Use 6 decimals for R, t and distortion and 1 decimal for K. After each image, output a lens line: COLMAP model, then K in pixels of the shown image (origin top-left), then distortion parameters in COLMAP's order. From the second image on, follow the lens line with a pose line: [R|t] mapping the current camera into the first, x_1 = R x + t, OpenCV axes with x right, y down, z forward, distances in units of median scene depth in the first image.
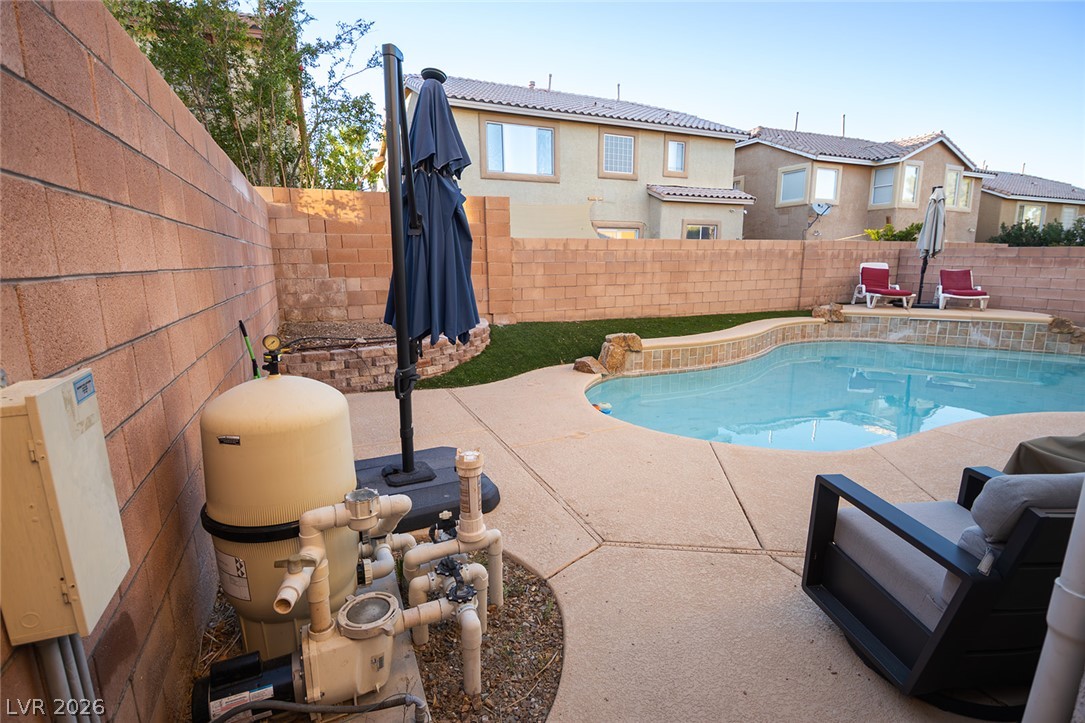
lens RADIAL K [[511.8, 0, 540.4], [0, 511.8, 360.9], [0, 0, 1]] dist [0.030700, -0.042859]
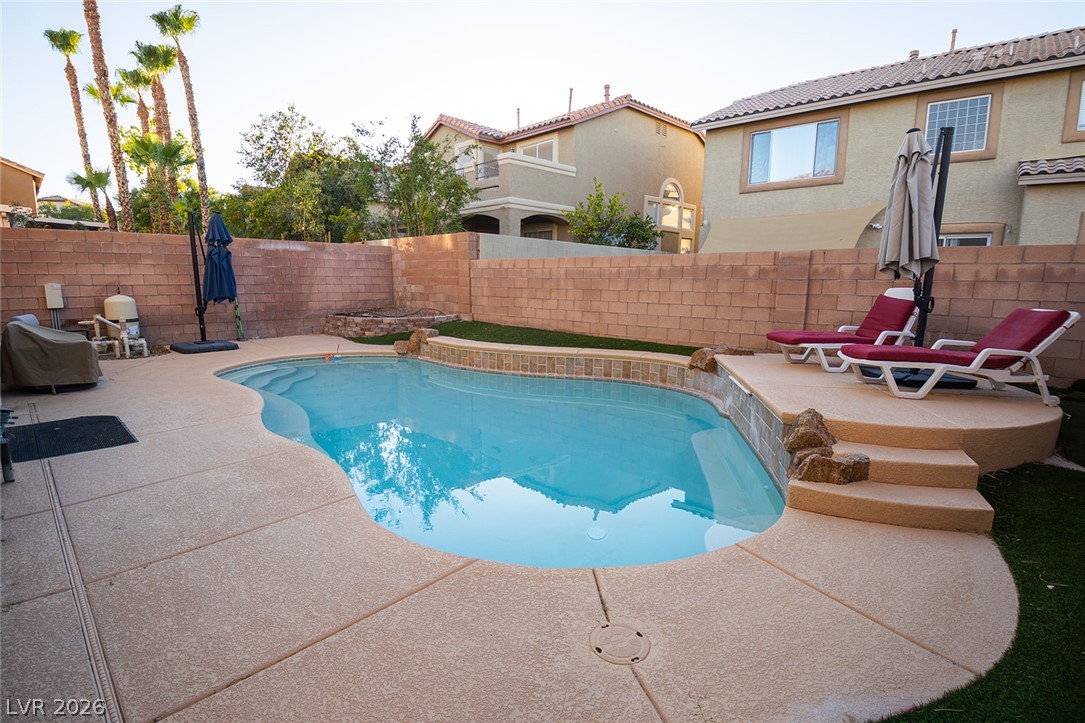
lens RADIAL K [[525.4, 0, 542.4], [0, 525.4, 348.2], [0, 0, 1]] dist [0.032982, -0.045060]
pose [[0.385192, 0.131568, -0.913409, 1.357390], [-0.189007, 0.980050, 0.061461, -0.127235], [0.903274, 0.148966, 0.402375, 0.621517]]
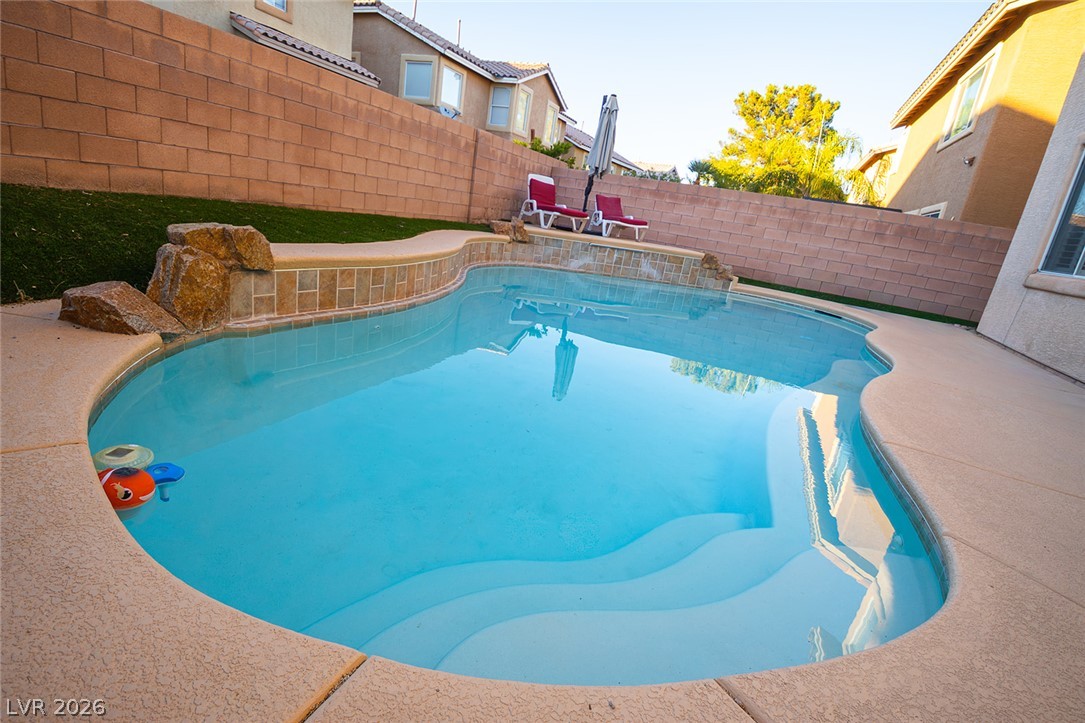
lens RADIAL K [[511.8, 0, 540.4], [0, 511.8, 360.9], [0, 0, 1]] dist [0.030700, -0.042859]
pose [[0.736013, -0.077016, 0.672572, 0.058488], [-0.030980, 0.988635, 0.147110, -0.012976], [-0.676258, -0.129111, 0.725262, 0.453419]]
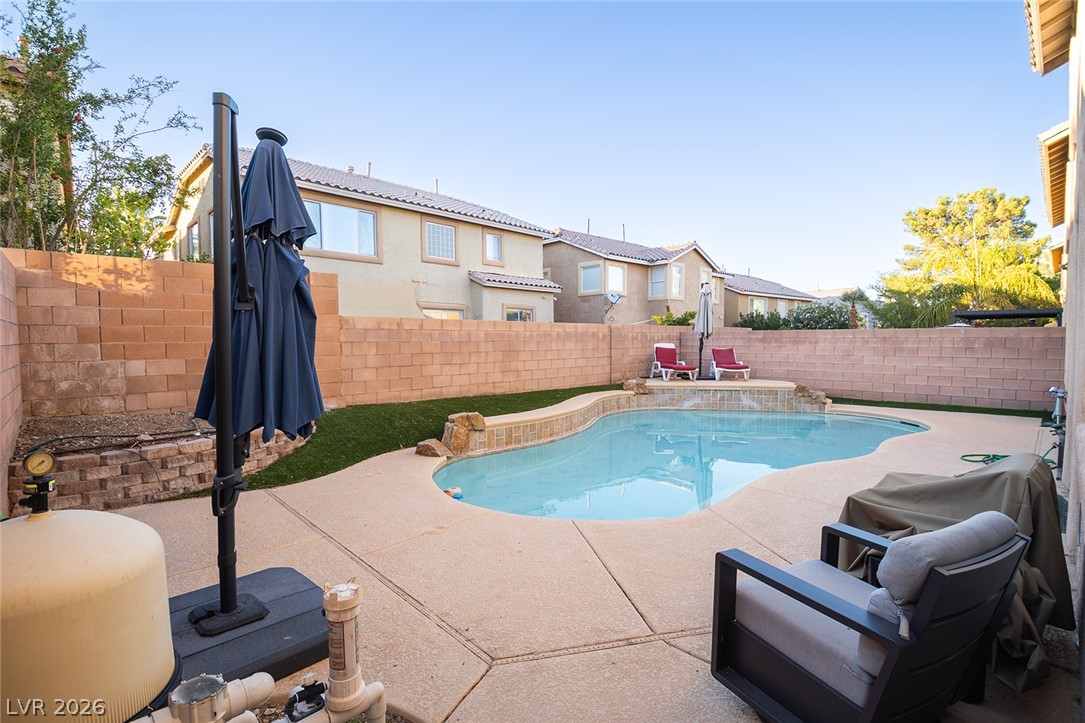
lens RADIAL K [[498.1, 0, 538.7], [0, 498.1, 362.3], [0, 0, 1]] dist [0.028693, -0.037323]
pose [[0.939468, -0.011368, 0.342448, -0.029466], [0.062098, 0.988547, -0.137542, -0.007854], [-0.336963, 0.150482, 0.929415, 0.038591]]
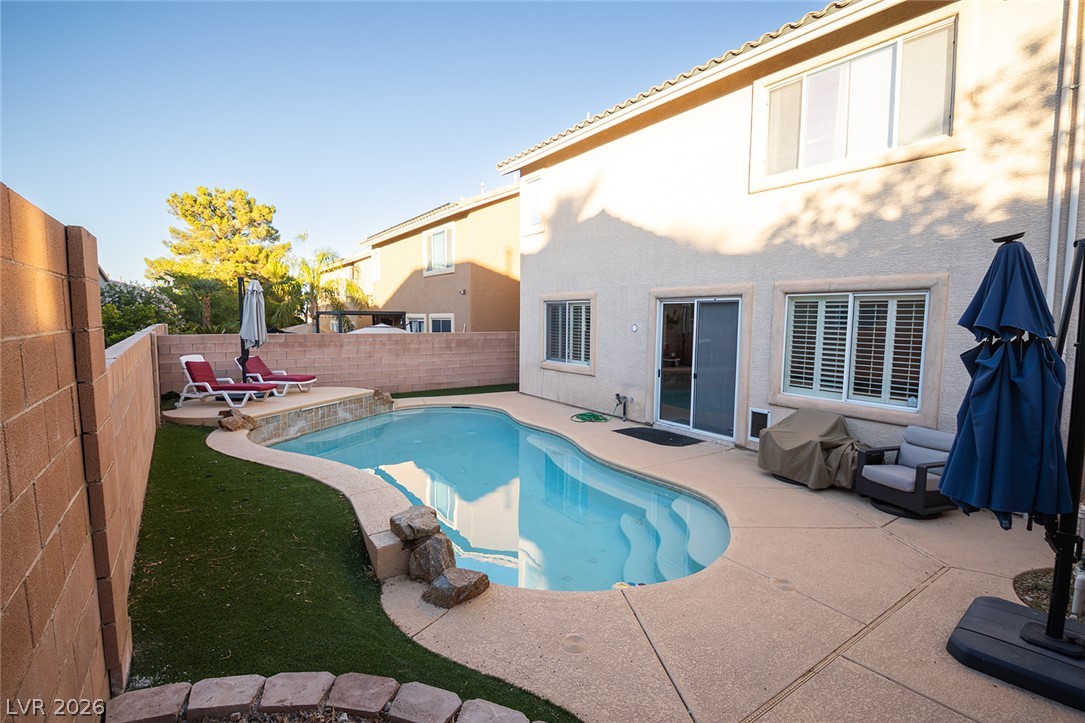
lens RADIAL K [[498.1, 0, 538.7], [0, 498.1, 362.3], [0, 0, 1]] dist [0.028693, -0.037323]
pose [[-0.187842, -0.082972, 0.978689, -0.372562], [0.181596, 0.976313, 0.117624, -0.234470], [-0.965266, 0.199820, -0.168325, 0.792964]]
